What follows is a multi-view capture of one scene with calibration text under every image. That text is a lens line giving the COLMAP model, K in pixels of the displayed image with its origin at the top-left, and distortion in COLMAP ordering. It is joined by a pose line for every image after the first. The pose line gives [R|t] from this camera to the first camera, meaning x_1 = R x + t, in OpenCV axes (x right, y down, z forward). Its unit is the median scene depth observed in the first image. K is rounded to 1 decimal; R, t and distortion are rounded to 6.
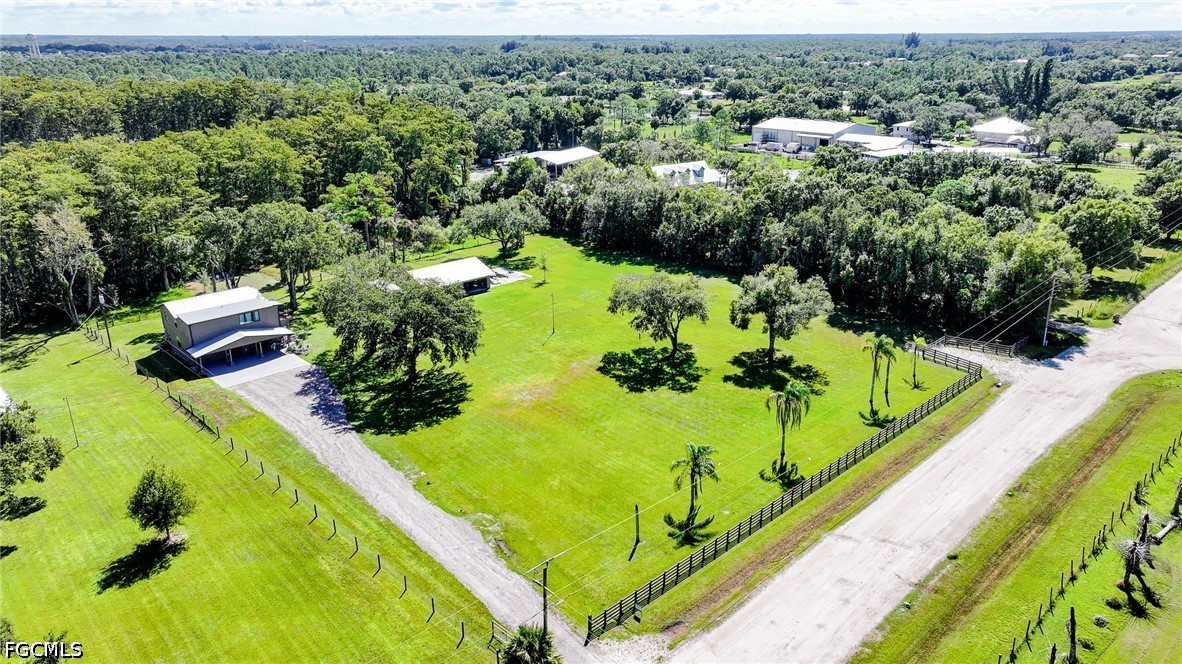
lens RADIAL K [[826.1, 0, 595.4], [0, 826.1, 334.2], [0, 0, 1]] dist [0.002456, 0.005146]
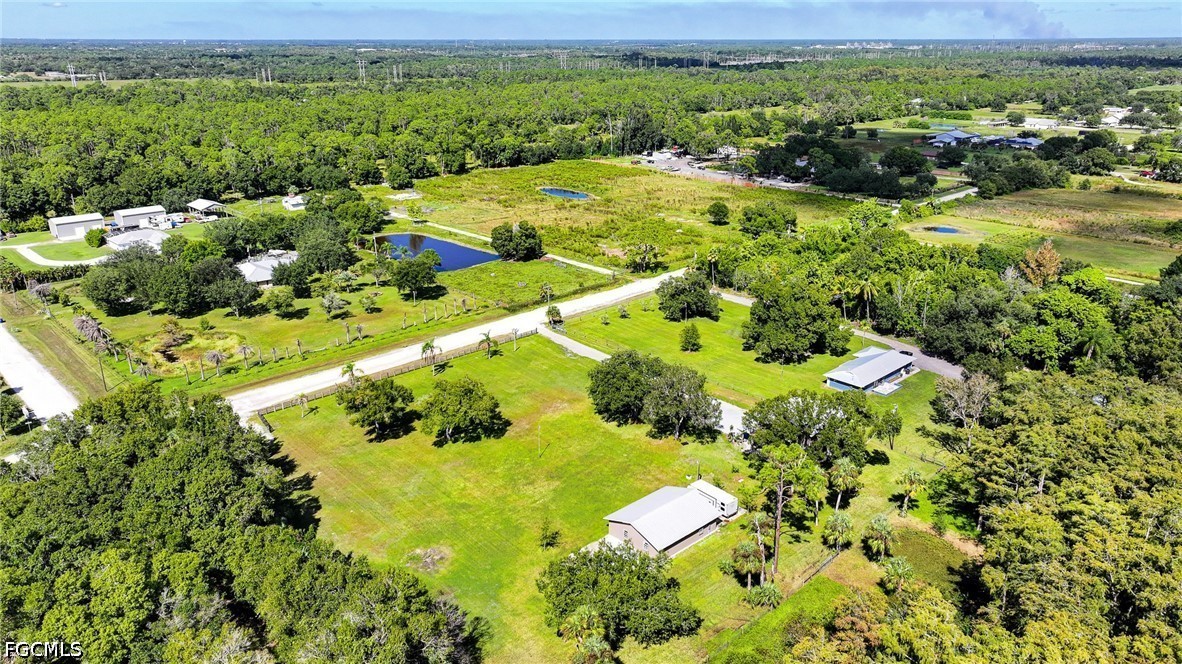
lens RADIAL K [[826.1, 0, 591.7], [0, 826.1, 332.1], [0, 0, 1]] dist [0.002456, 0.005146]
pose [[-0.999968, -0.002281, 0.007687, -0.145970], [0.003227, 0.763143, 0.646222, -0.993505], [-0.007340, 0.646226, -0.763111, 1.961123]]
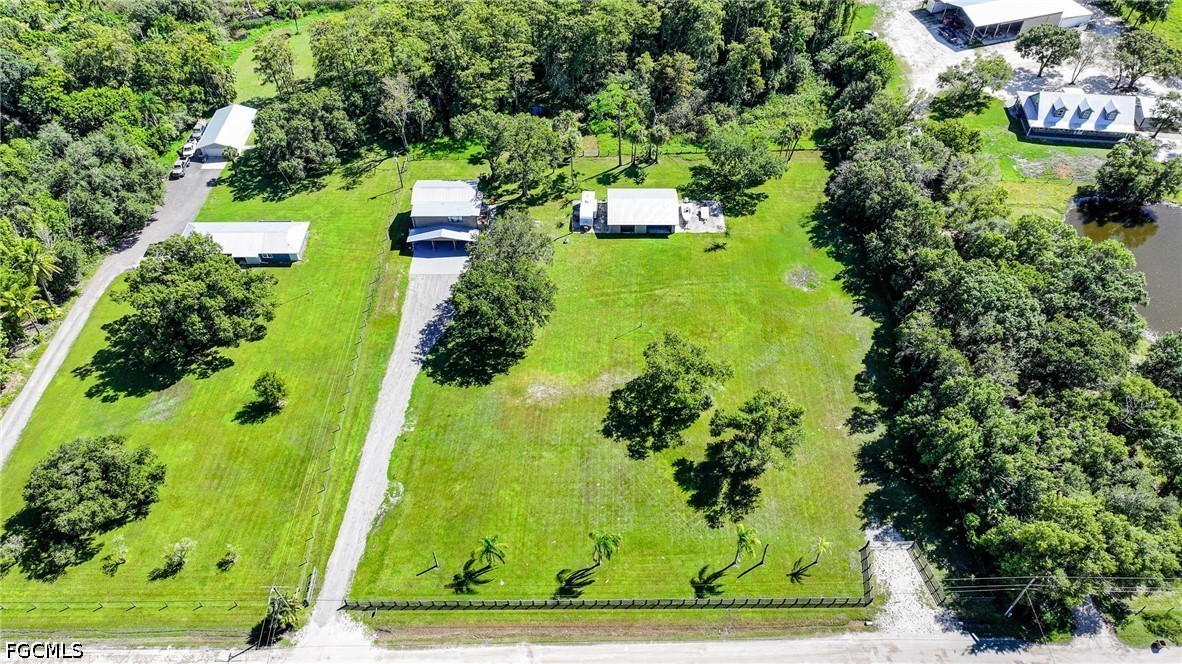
lens RADIAL K [[826.1, 0, 590.0], [0, 826.1, 329.3], [0, 0, 1]] dist [0.002456, 0.005146]
pose [[0.718803, 0.504772, -0.478045, 0.511909], [-0.233542, 0.822985, 0.517836, -0.654264], [0.654813, -0.260578, 0.709449, 0.122714]]
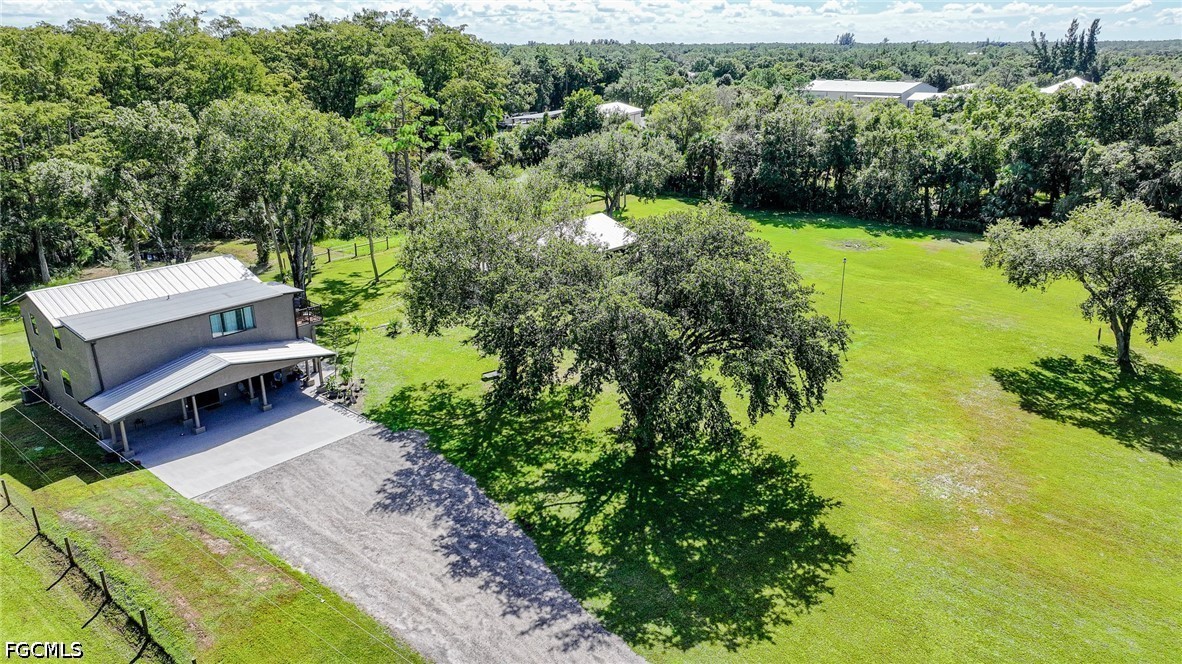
lens RADIAL K [[826.1, 0, 591.1], [0, 826.1, 330.9], [0, 0, 1]] dist [0.002456, 0.005146]
pose [[0.995590, -0.031590, 0.088327, -0.271667], [0.033212, 0.999304, -0.016957, -0.000925], [-0.087730, 0.019816, 0.995947, 0.551774]]
